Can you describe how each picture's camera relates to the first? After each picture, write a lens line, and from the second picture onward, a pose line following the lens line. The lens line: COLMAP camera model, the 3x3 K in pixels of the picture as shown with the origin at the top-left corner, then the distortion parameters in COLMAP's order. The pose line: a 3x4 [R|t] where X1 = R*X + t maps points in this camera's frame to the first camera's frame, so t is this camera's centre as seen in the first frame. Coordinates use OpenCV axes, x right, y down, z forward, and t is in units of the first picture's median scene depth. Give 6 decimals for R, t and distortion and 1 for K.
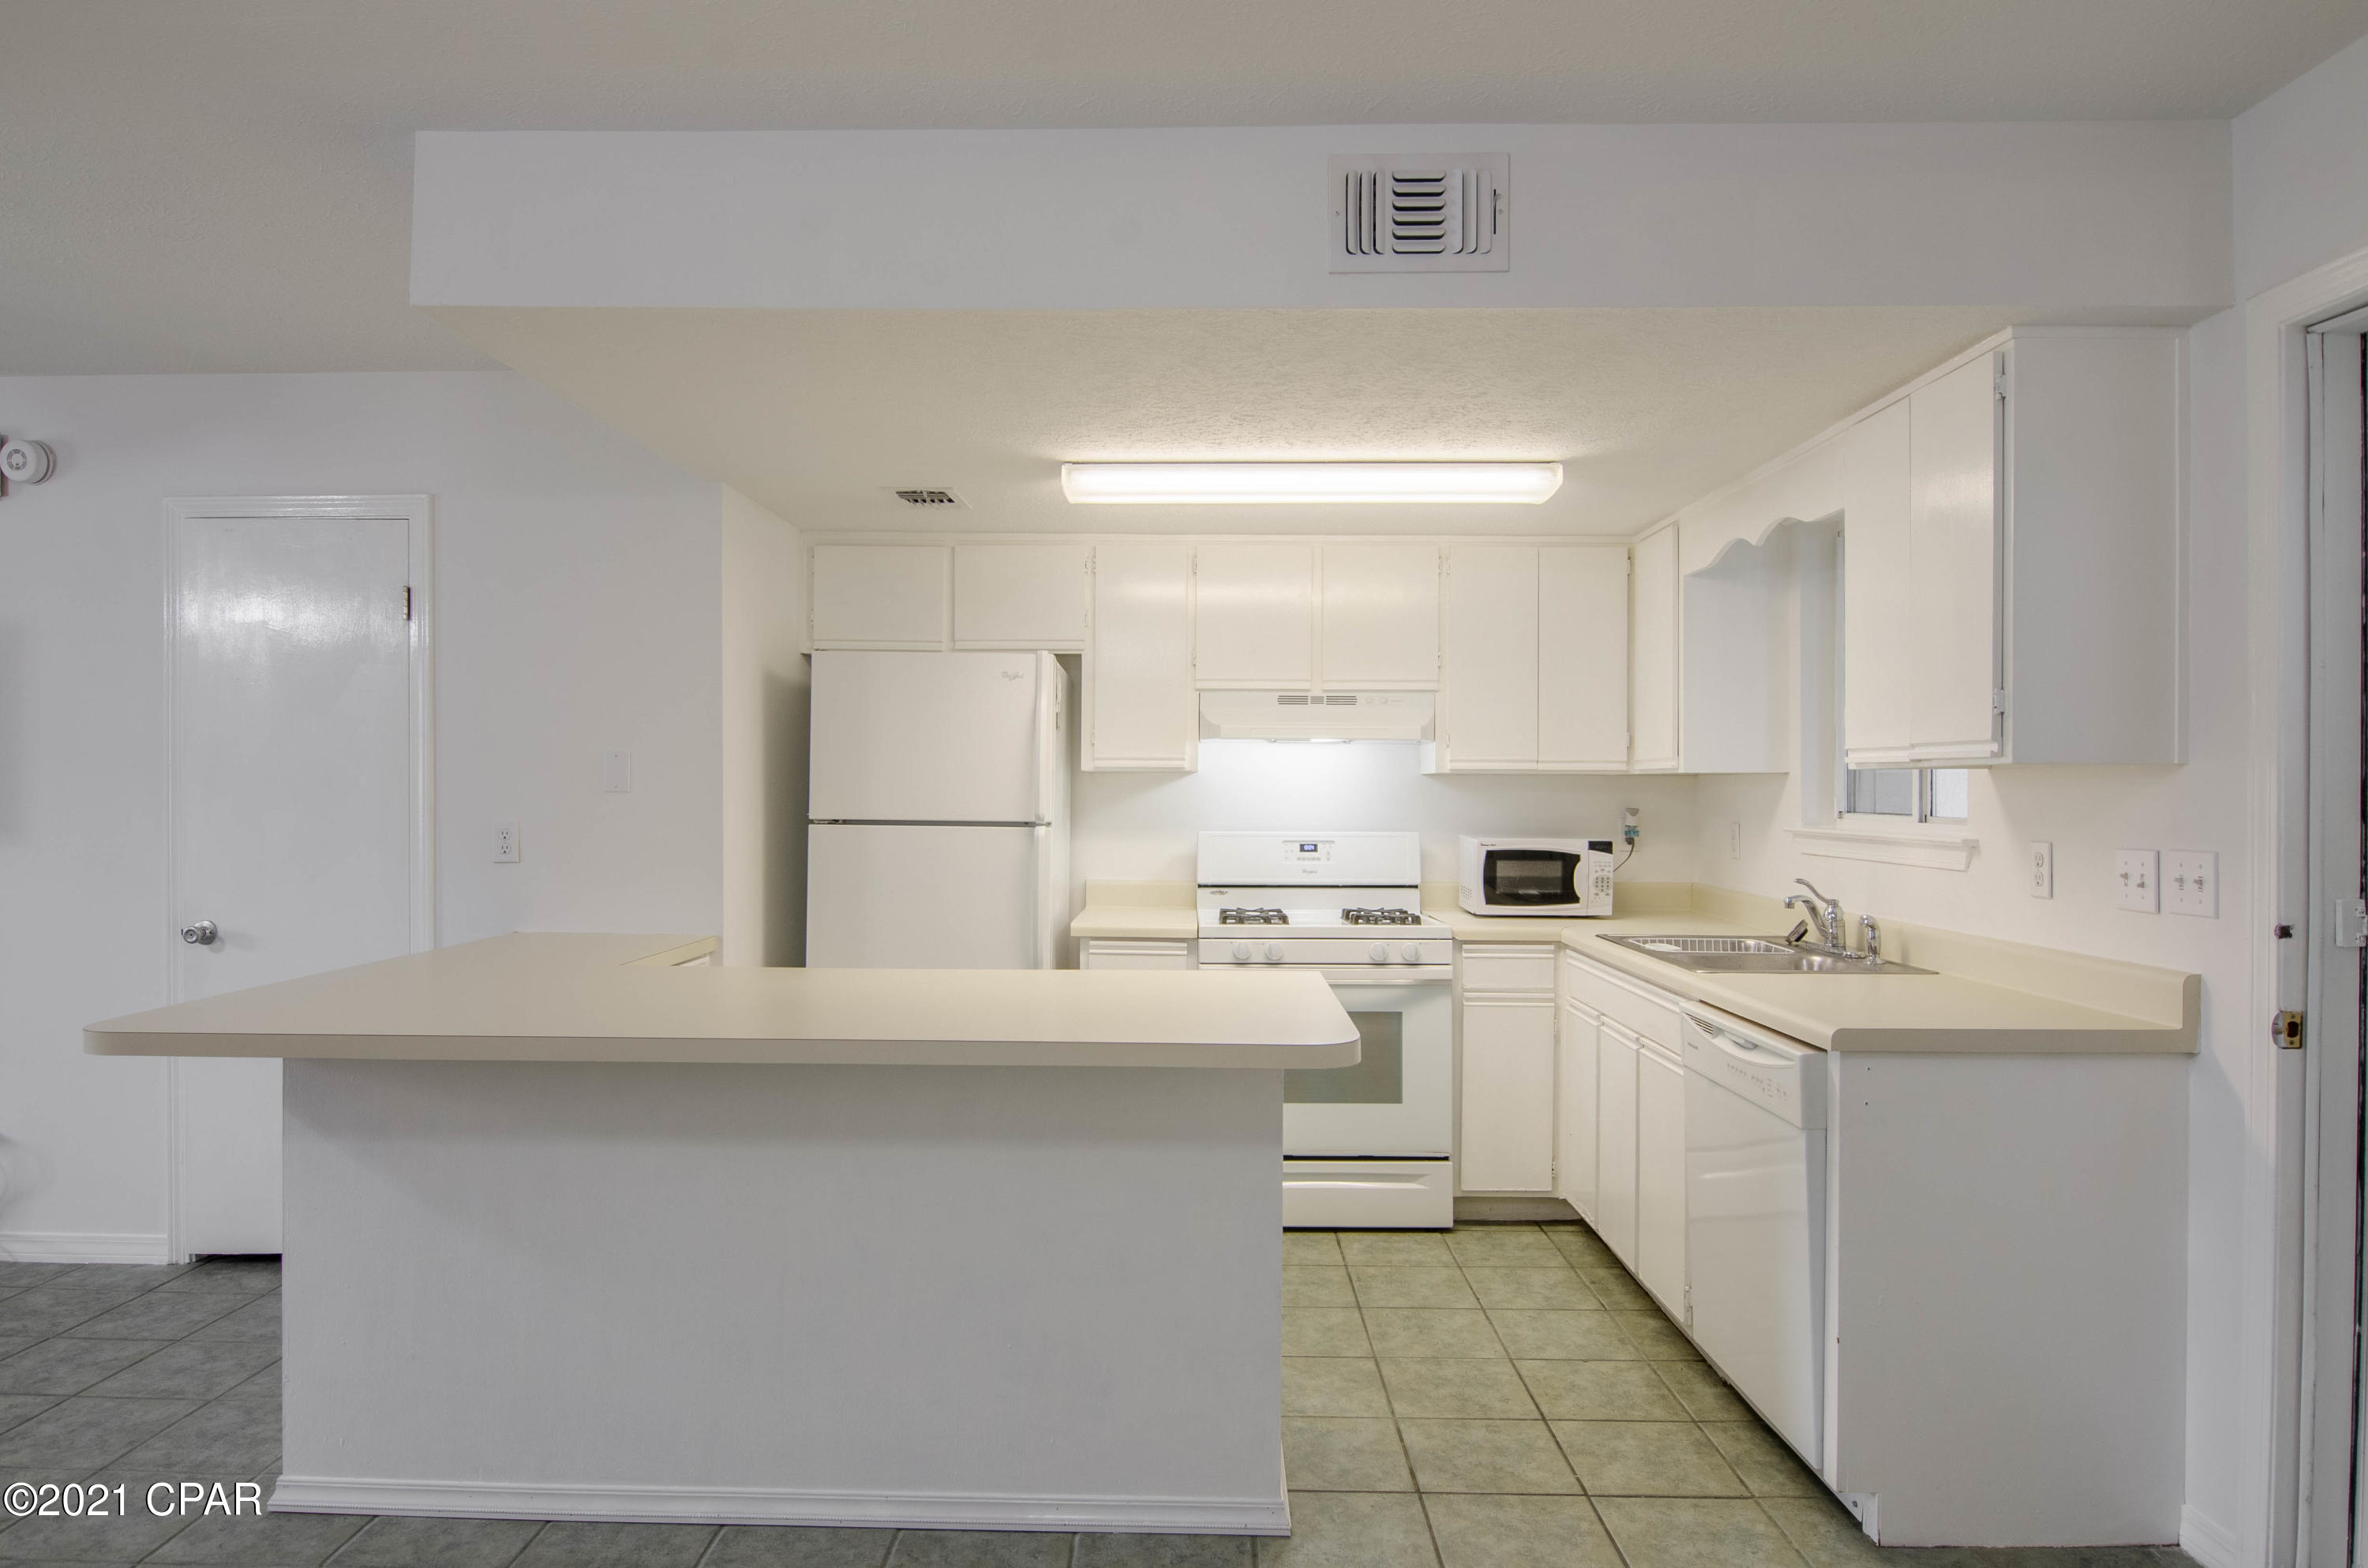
lens RADIAL K [[1437.5, 0, 1176.7], [0, 1437.5, 786.8], [0, 0, 1]] dist [0.015162, -0.001023]
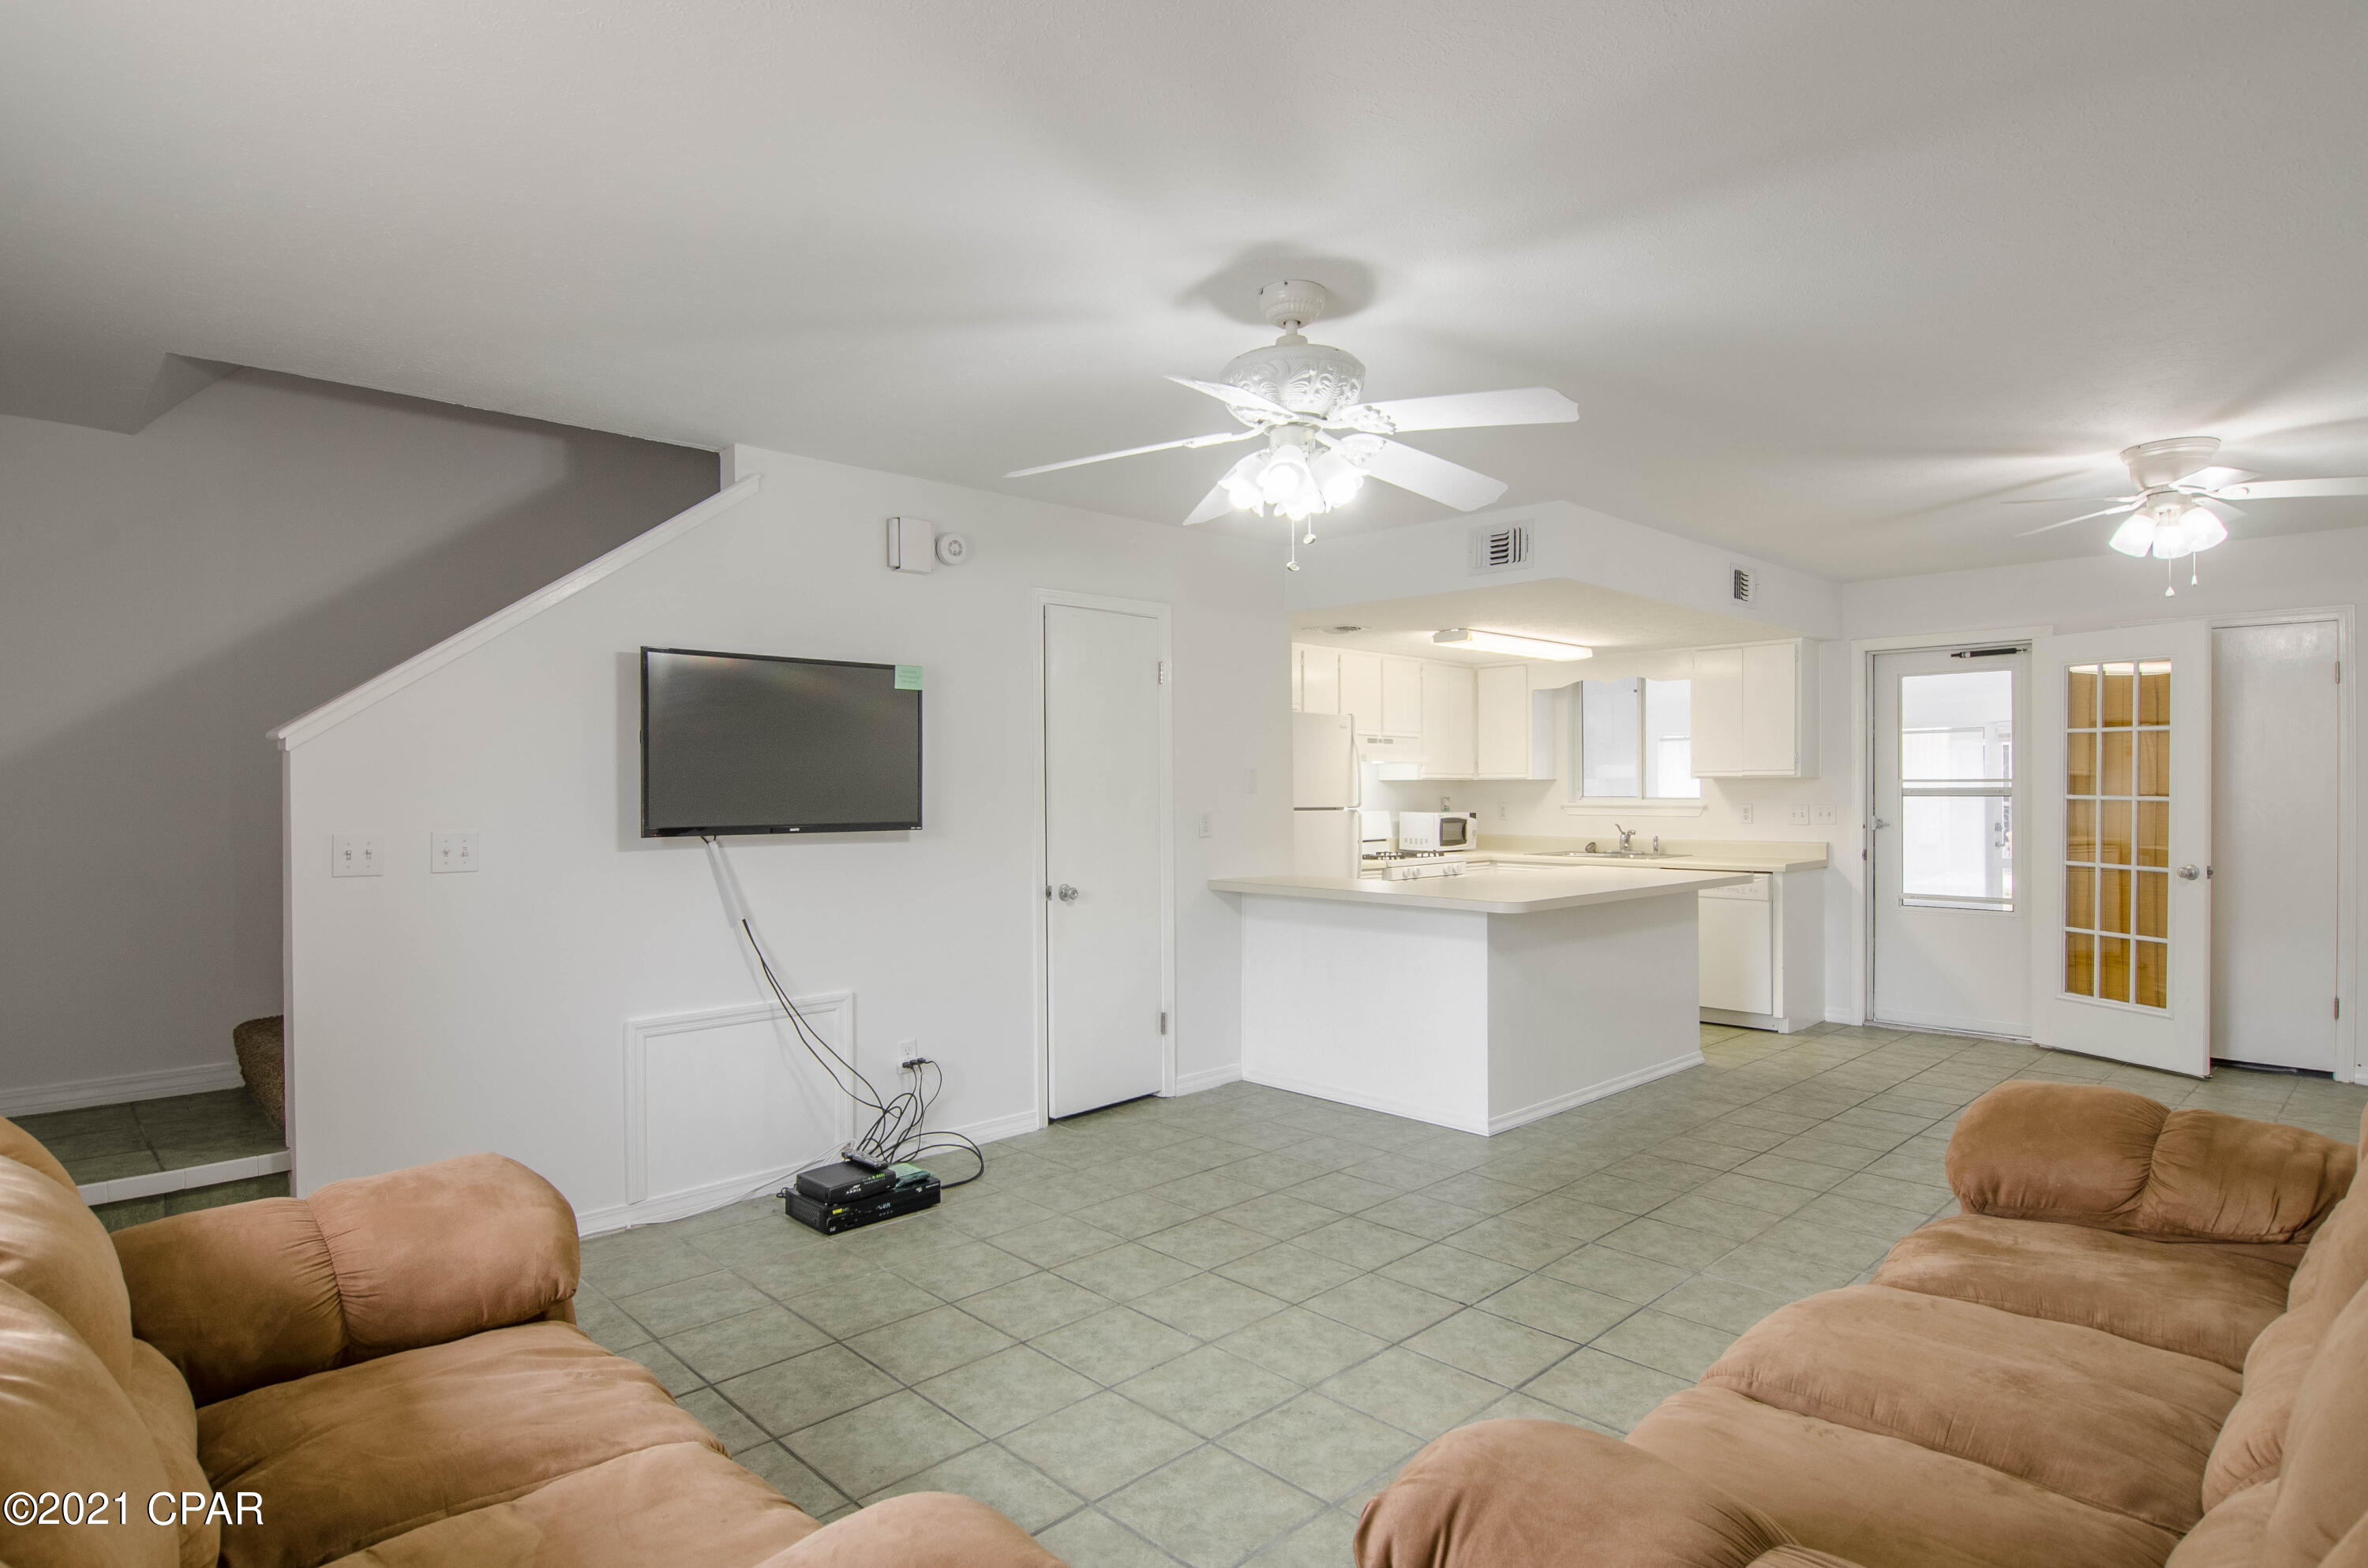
lens RADIAL K [[1239.2, 0, 1183.5], [0, 1239.2, 788.7], [0, 0, 1]] dist [-0.005808, -0.000298]
pose [[0.706951, -0.006012, 0.707237, -1.260279], [0.005834, 0.999979, 0.002670, -0.003886], [-0.707239, 0.002238, 0.706971, 0.034887]]
